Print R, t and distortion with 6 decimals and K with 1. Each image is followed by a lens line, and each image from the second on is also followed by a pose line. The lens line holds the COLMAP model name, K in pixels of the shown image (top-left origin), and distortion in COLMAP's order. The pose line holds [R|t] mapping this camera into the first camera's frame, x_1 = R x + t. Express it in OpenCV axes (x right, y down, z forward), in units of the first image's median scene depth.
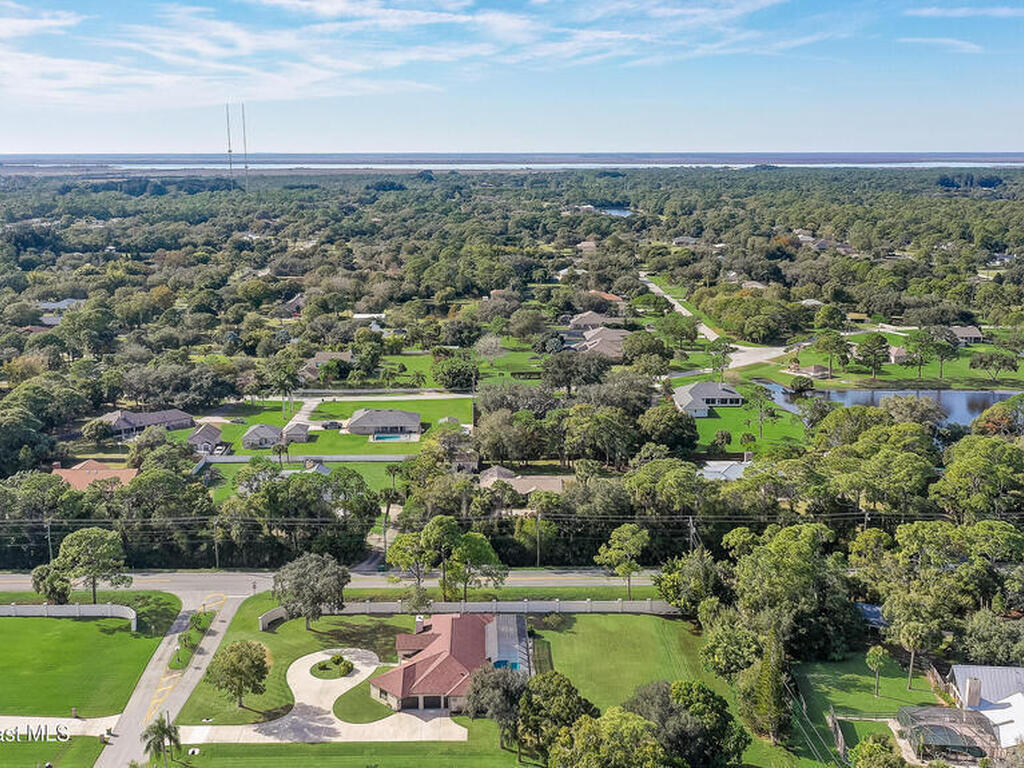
lens RADIAL K [[1062.1, 0, 512.0], [0, 1062.1, 384.0], [0, 0, 1]] dist [-0.000370, -0.011668]
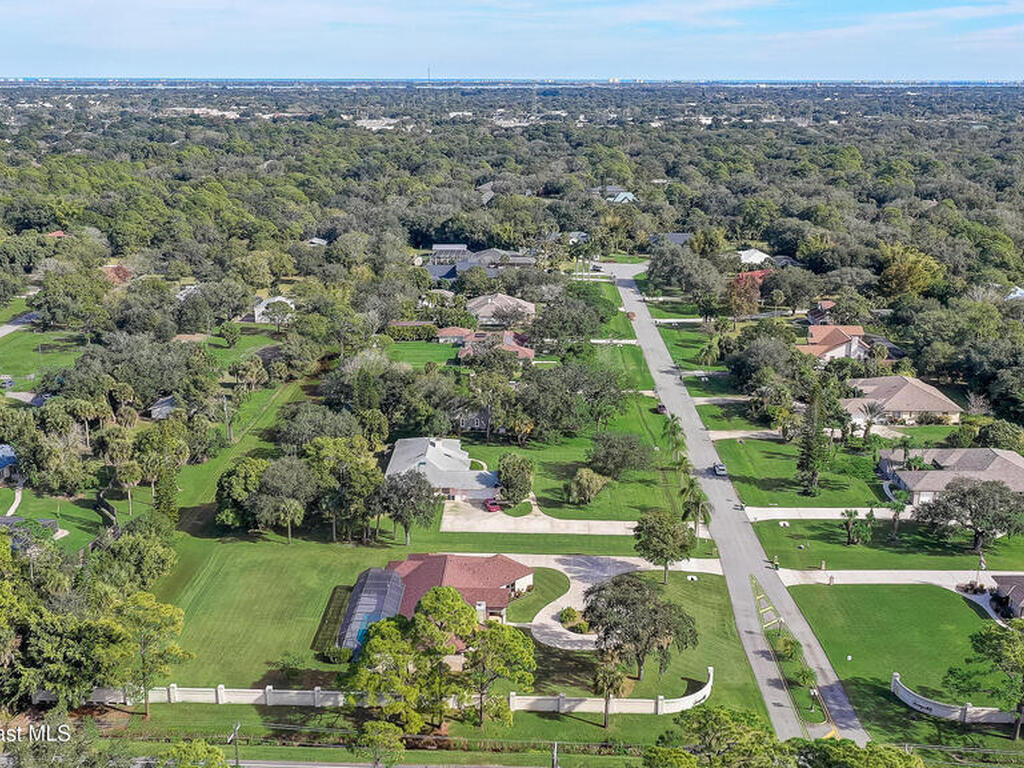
lens RADIAL K [[1075.6, 0, 512.0], [0, 1075.6, 384.0], [0, 0, 1]] dist [-0.005704, -0.004503]
pose [[-0.997972, -0.018571, 0.060886, -0.160717], [0.011563, 0.887695, 0.460286, -0.292220], [-0.062596, 0.460057, -0.885680, 1.681567]]
